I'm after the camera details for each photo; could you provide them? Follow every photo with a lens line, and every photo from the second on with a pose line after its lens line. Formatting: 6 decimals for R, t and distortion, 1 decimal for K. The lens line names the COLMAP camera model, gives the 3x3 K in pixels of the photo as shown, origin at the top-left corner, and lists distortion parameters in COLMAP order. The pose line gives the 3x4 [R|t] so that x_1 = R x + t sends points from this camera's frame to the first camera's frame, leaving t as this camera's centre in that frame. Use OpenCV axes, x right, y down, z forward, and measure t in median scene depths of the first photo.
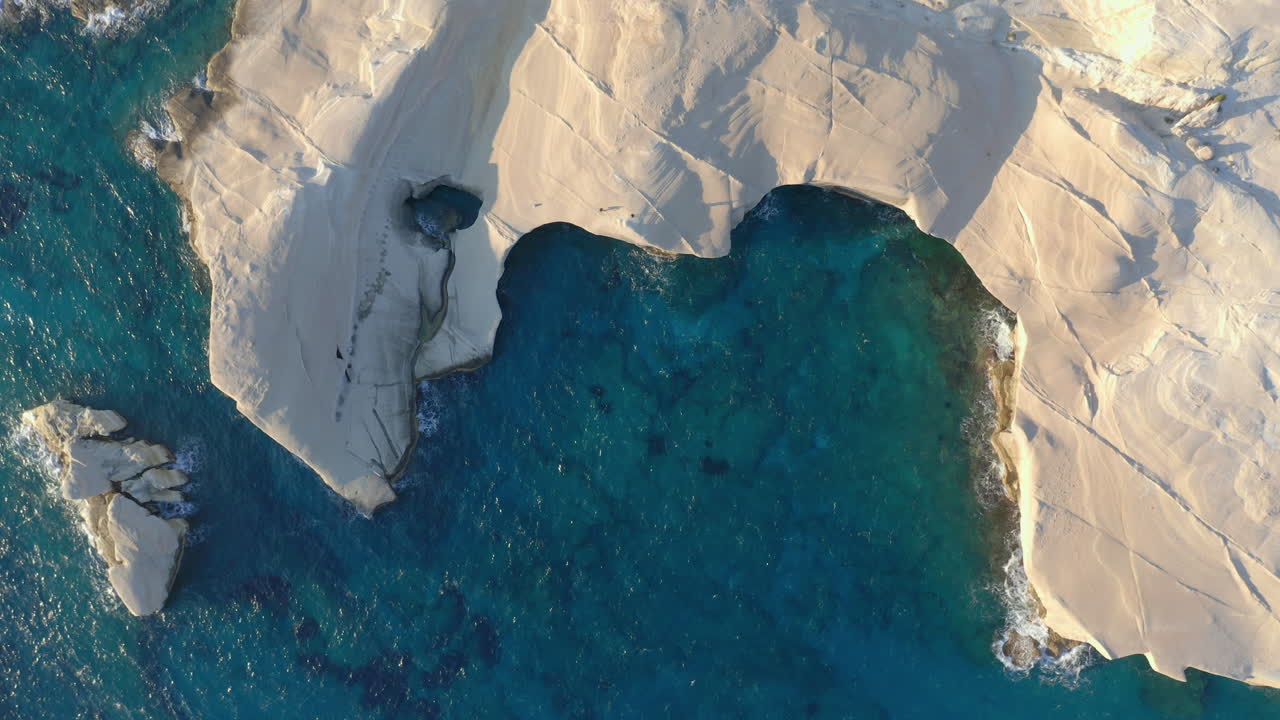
lens RADIAL K [[1024.7, 0, 640.0], [0, 1024.7, 360.0], [0, 0, 1]] dist [-0.042575, -0.028823]
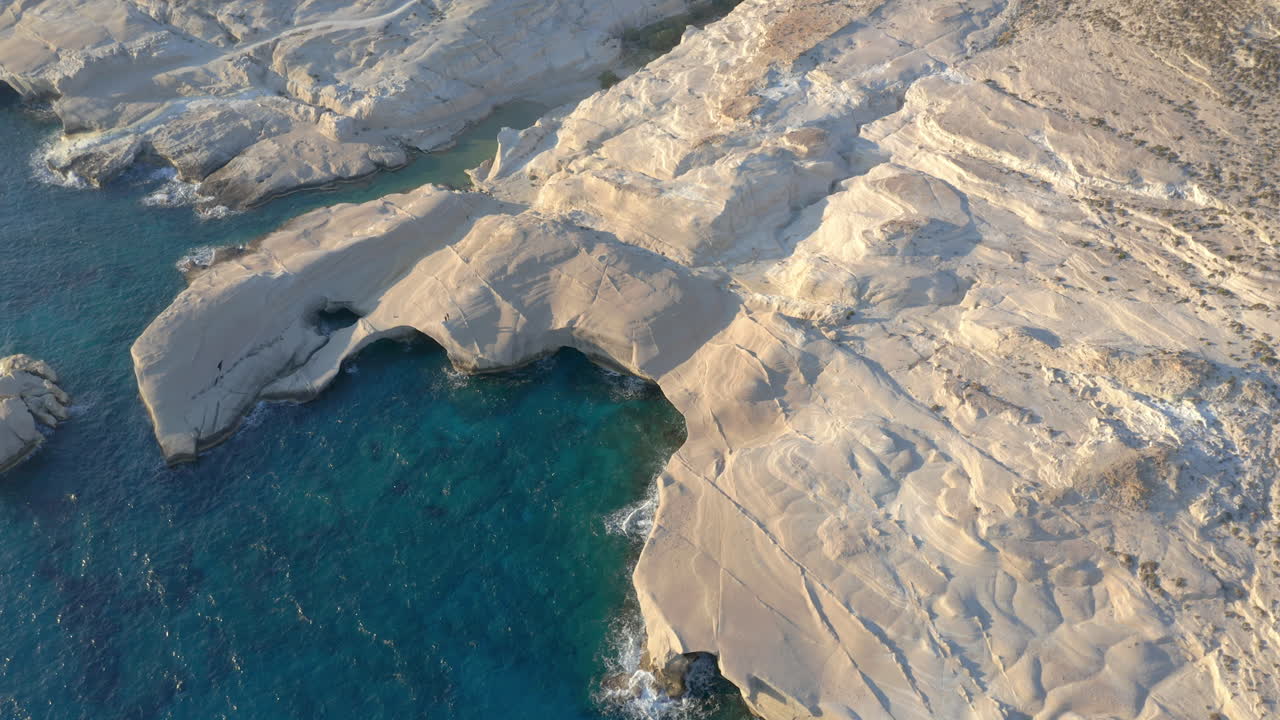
lens RADIAL K [[1024.7, 0, 640.0], [0, 1024.7, 360.0], [0, 0, 1]] dist [-0.042575, -0.028823]
pose [[0.956037, 0.207358, -0.207353, 0.592467], [-0.293048, 0.649641, -0.701491, 0.874679], [-0.010755, 0.731416, 0.681847, 0.051474]]
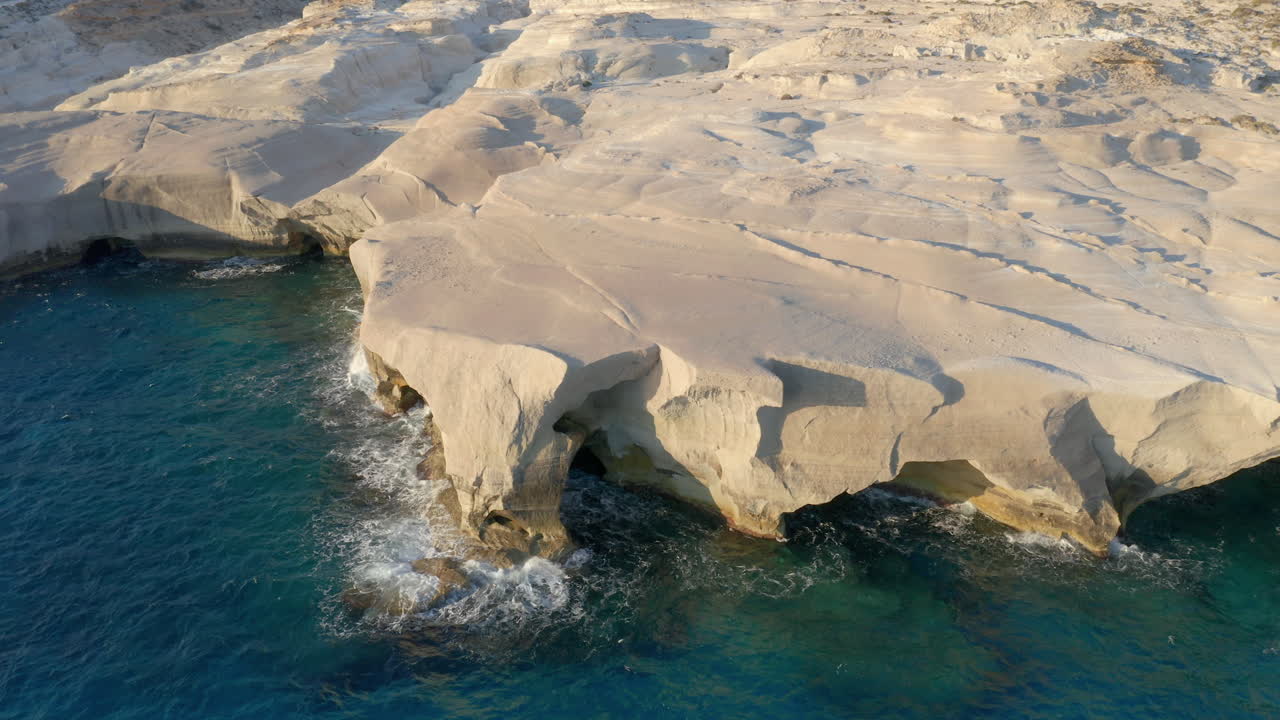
lens RADIAL K [[1024.7, 0, 640.0], [0, 1024.7, 360.0], [0, 0, 1]] dist [-0.042575, -0.028823]
pose [[0.979526, -0.031622, 0.198821, 0.424065], [0.196497, 0.365055, -0.910013, 0.664680], [-0.043804, 0.930449, 0.363794, 0.870077]]
